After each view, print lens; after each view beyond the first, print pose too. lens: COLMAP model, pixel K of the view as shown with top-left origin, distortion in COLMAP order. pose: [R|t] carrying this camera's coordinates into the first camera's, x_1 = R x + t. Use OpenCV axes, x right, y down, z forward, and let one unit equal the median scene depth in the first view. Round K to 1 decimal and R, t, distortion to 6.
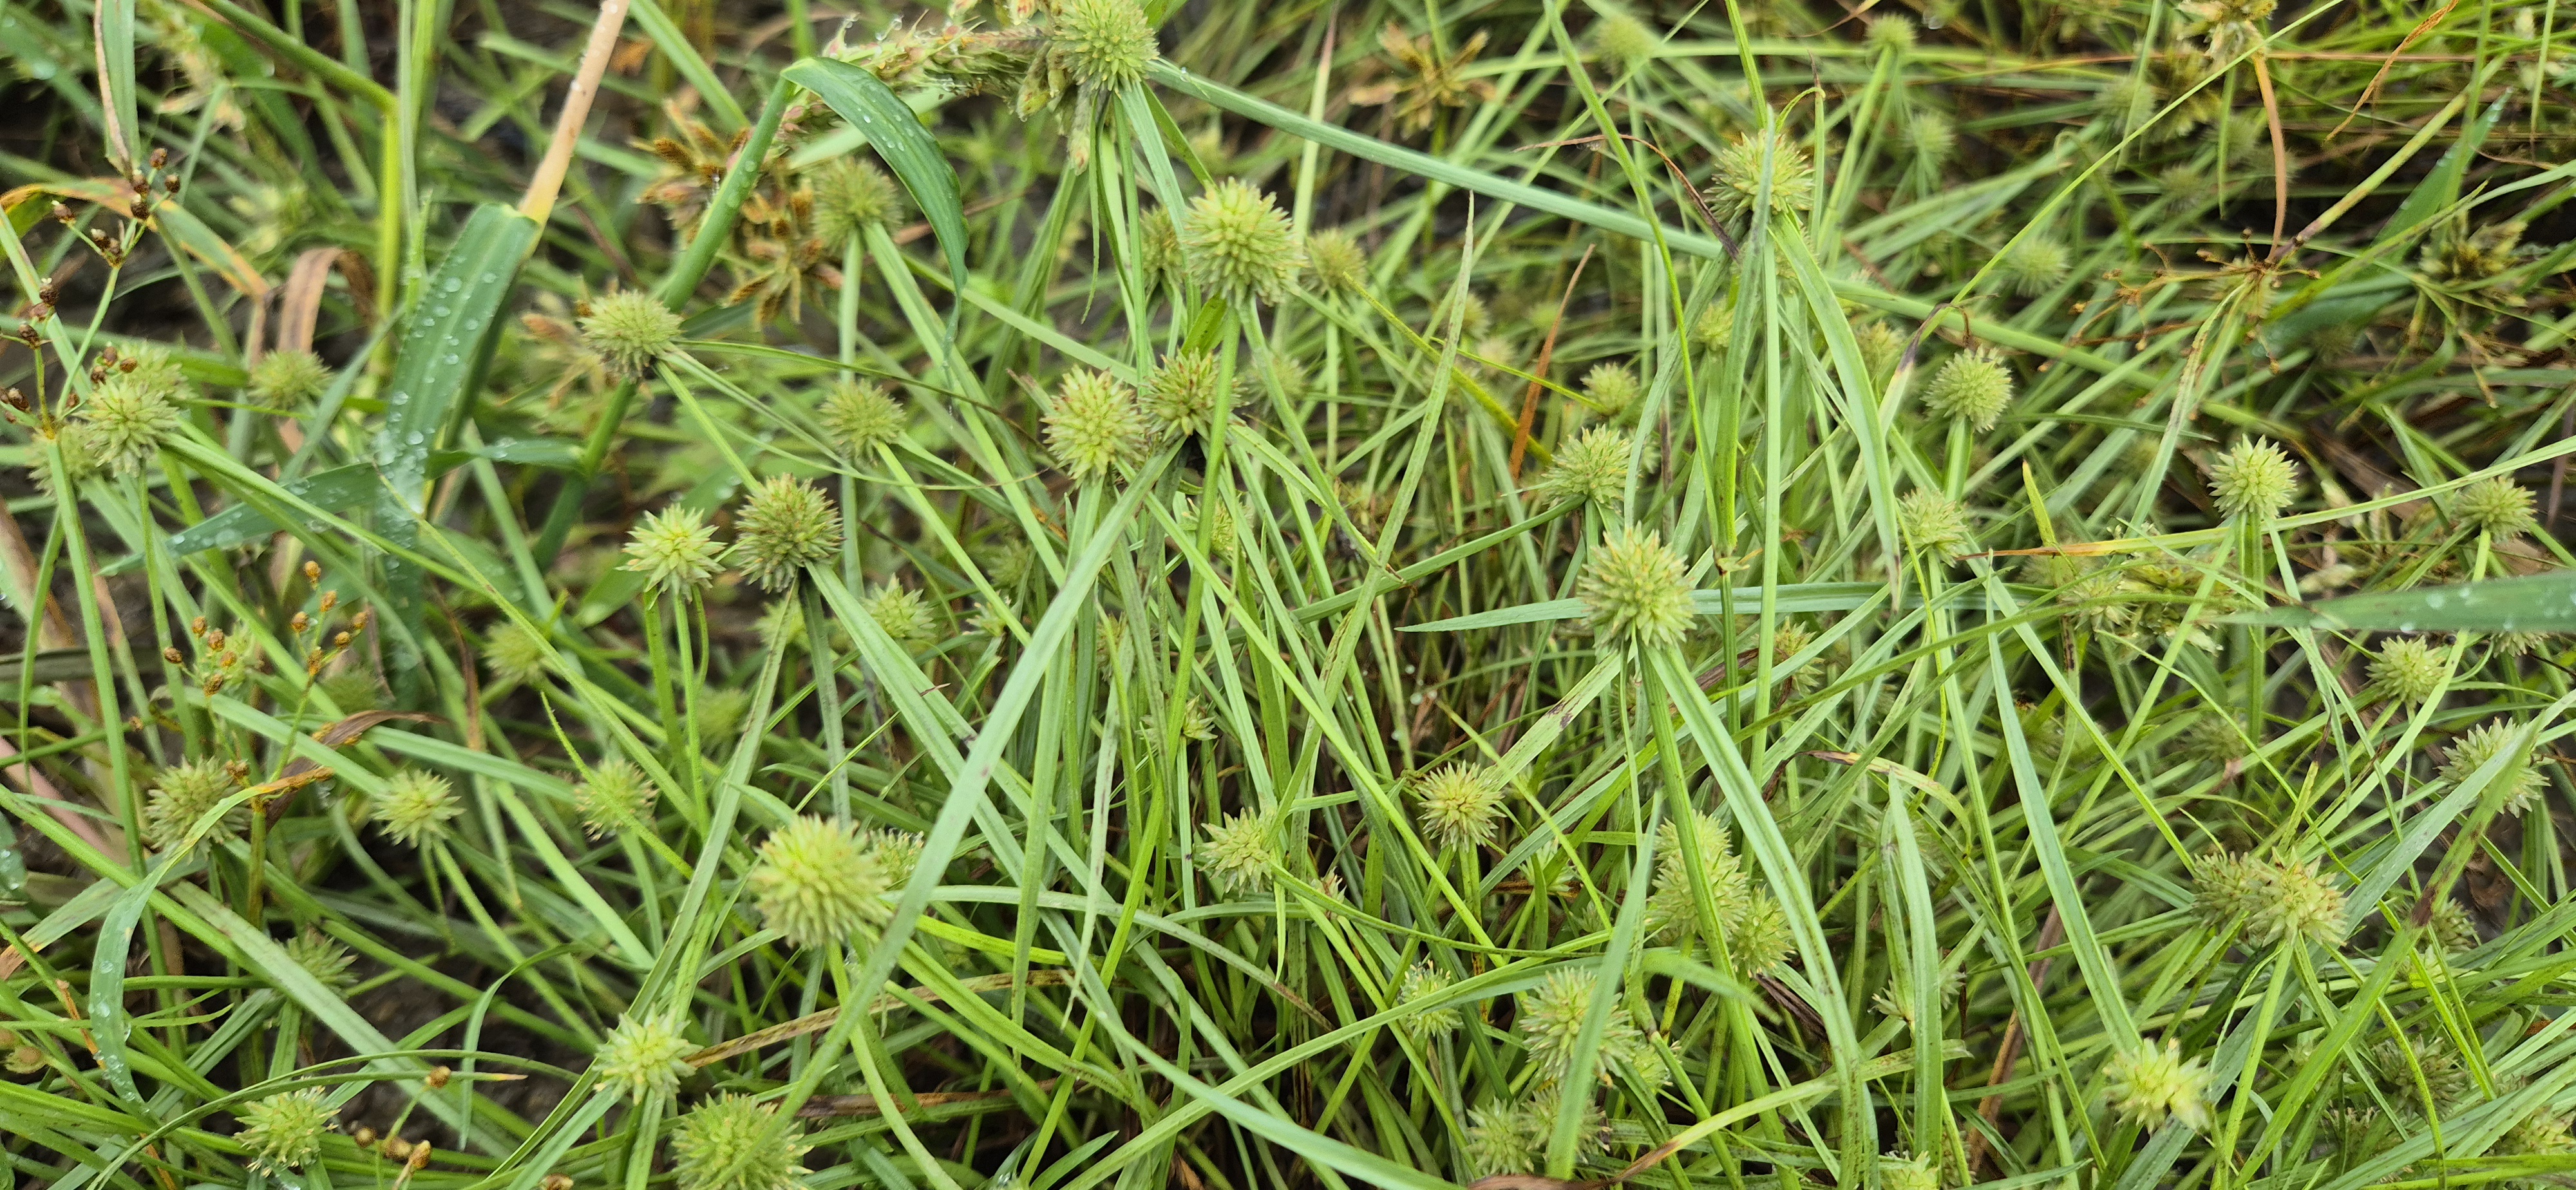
lens RADIAL K [[1991.0, 0, 1307.2], [0, 1991.0, 591.8], [0, 0, 1]] dist [0.057256, -0.122936]
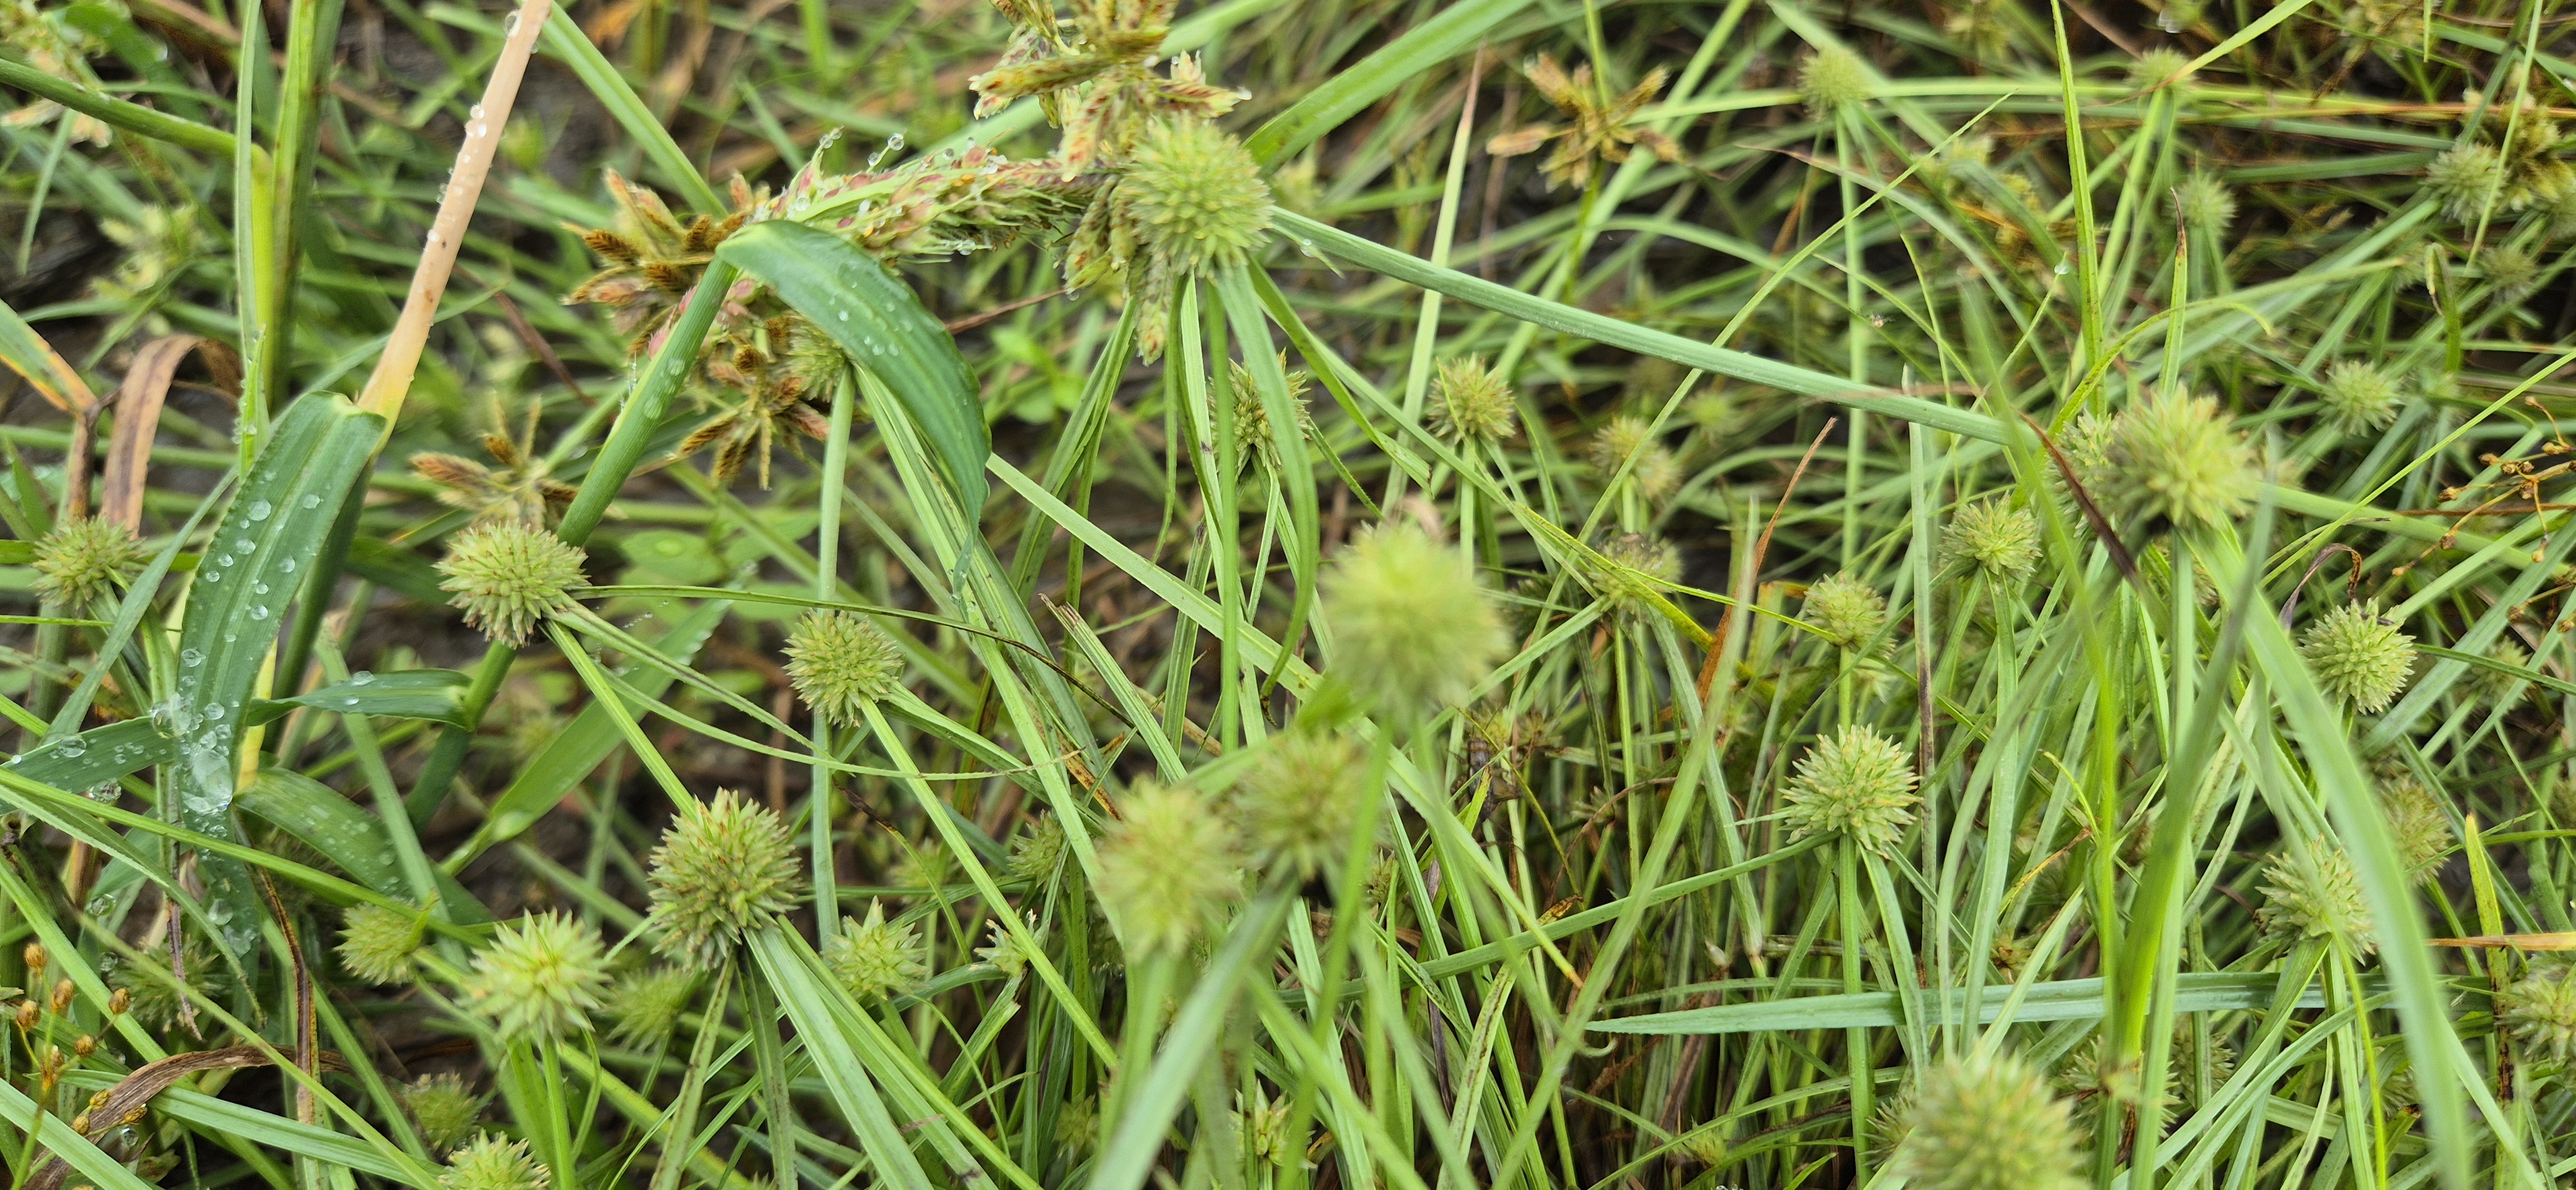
lens RADIAL K [[1989.0, 0, 1288.0], [0, 1989.0, 595.0], [0, 0, 1]] dist [0.007045, 0.002588]
pose [[0.998953, 0.037834, -0.025701, -0.043072], [-0.036097, 0.997234, 0.064972, -0.170207], [0.028088, -0.063976, 0.997556, 0.288721]]
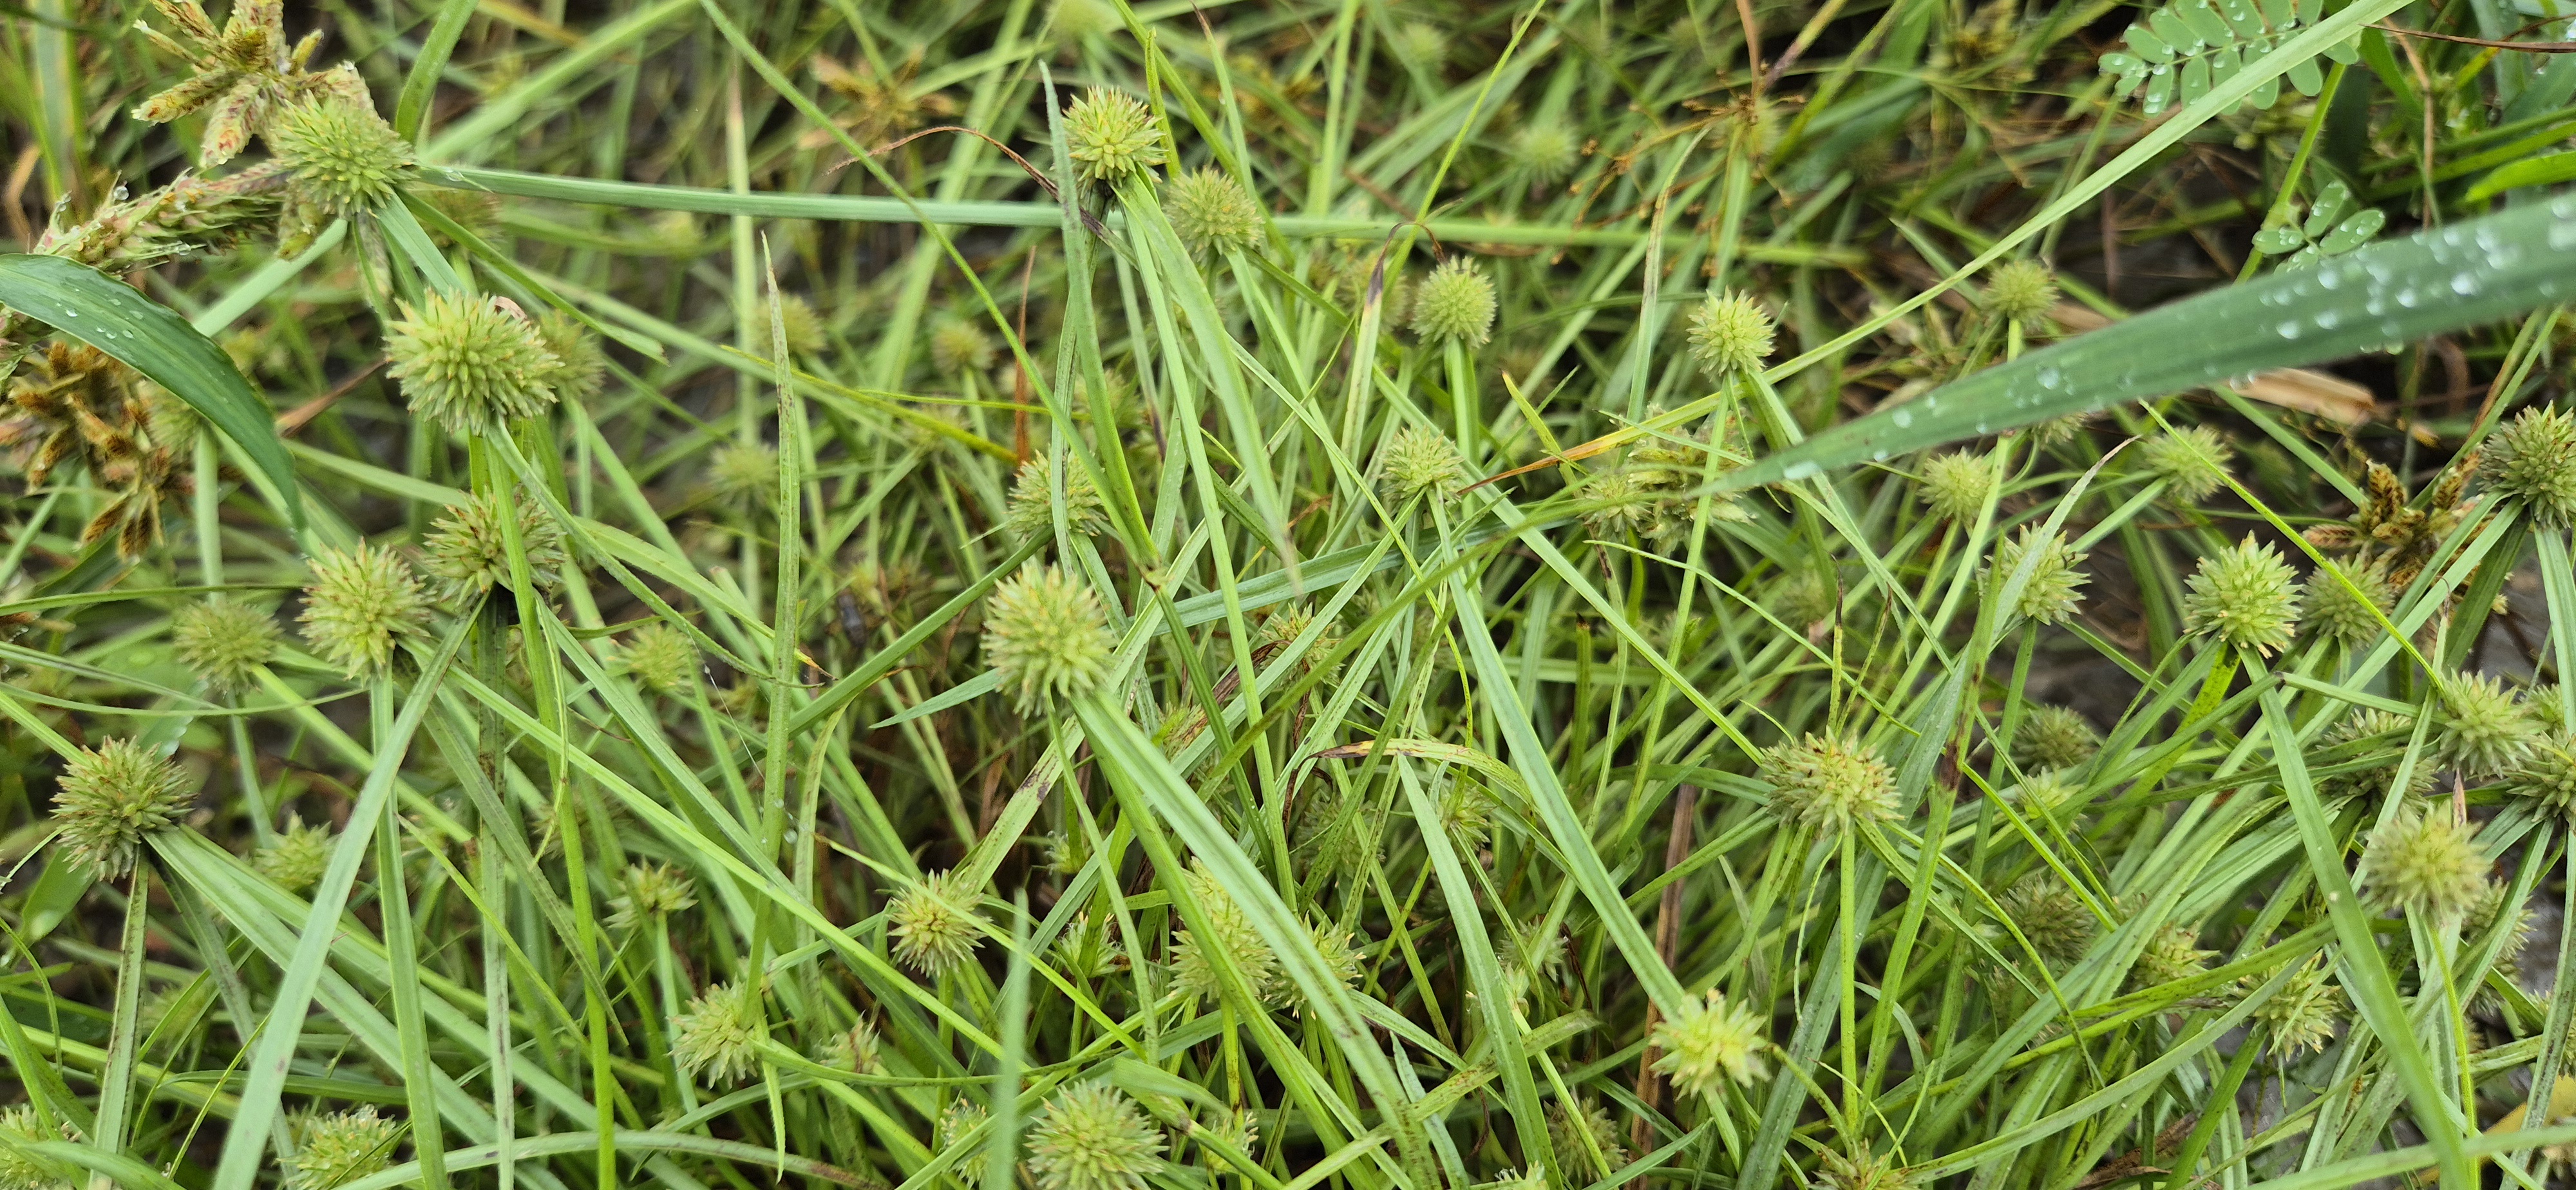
lens RADIAL K [[1987.2, 0, 1308.9], [0, 1987.2, 587.3], [0, 0, 1]] dist [0.002450, -0.006579]
pose [[0.962680, -0.250945, 0.101361, 0.151256], [0.251283, 0.967866, 0.009633, -0.000847], [-0.100522, 0.016197, 0.994803, 0.101880]]
